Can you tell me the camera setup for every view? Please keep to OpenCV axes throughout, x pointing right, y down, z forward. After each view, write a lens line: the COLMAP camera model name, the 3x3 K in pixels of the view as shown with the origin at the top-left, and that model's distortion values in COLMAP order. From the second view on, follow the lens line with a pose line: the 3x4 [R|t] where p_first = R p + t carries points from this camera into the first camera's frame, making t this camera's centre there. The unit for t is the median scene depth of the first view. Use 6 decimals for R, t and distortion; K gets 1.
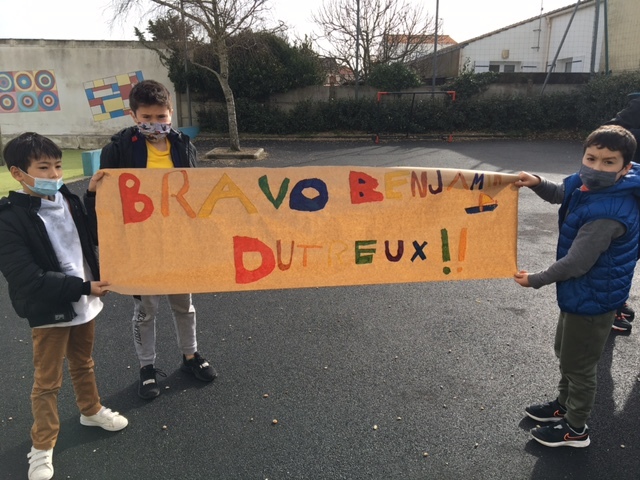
lens RADIAL K [[542.3, 0, 320.6], [0, 542.3, 244.3], [0, 0, 1]] dist [0.055887, -0.075513]
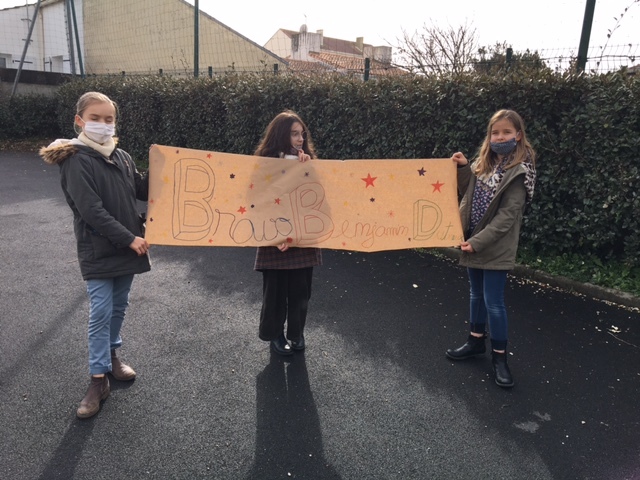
lens RADIAL K [[542.3, 0, 322.5], [0, 542.3, 238.6], [0, 0, 1]] dist [0.055887, -0.075513]
pose [[0.786697, -0.093731, 0.610183, 0.249197], [0.099678, 0.994723, 0.024288, -0.032676], [-0.609239, 0.041715, 0.791888, 0.070538]]
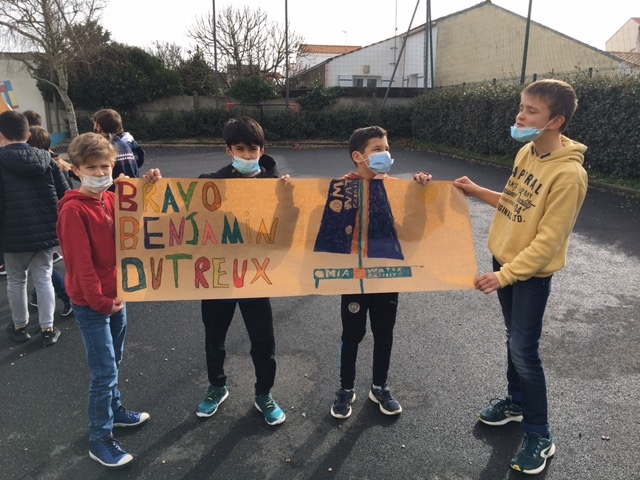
lens RADIAL K [[542.3, 0, 320.1], [0, 542.3, 244.6], [0, 0, 1]] dist [0.055887, -0.075513]
pose [[0.996166, -0.013140, 0.086494, 0.175734], [0.013837, 0.999876, -0.007466, 0.016451], [-0.086385, 0.008634, 0.996224, -0.105750]]
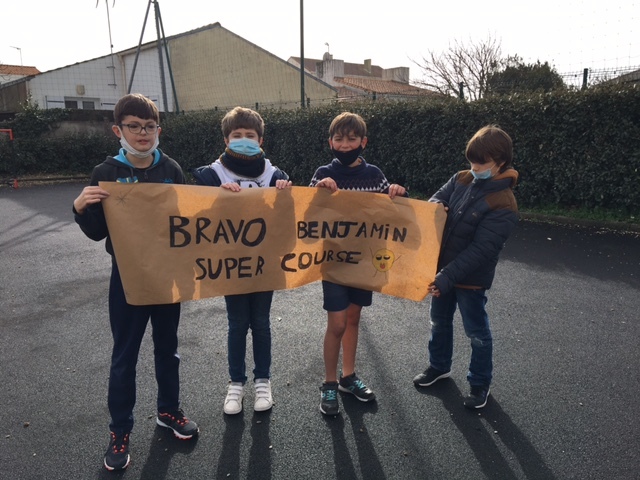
lens RADIAL K [[542.3, 0, 321.8], [0, 542.3, 242.3], [0, 0, 1]] dist [0.055887, -0.075513]
pose [[0.791166, -0.122634, 0.599180, 0.086419], [0.160787, 0.986935, -0.010310, -0.017528], [-0.590087, 0.104497, 0.800548, 0.042324]]
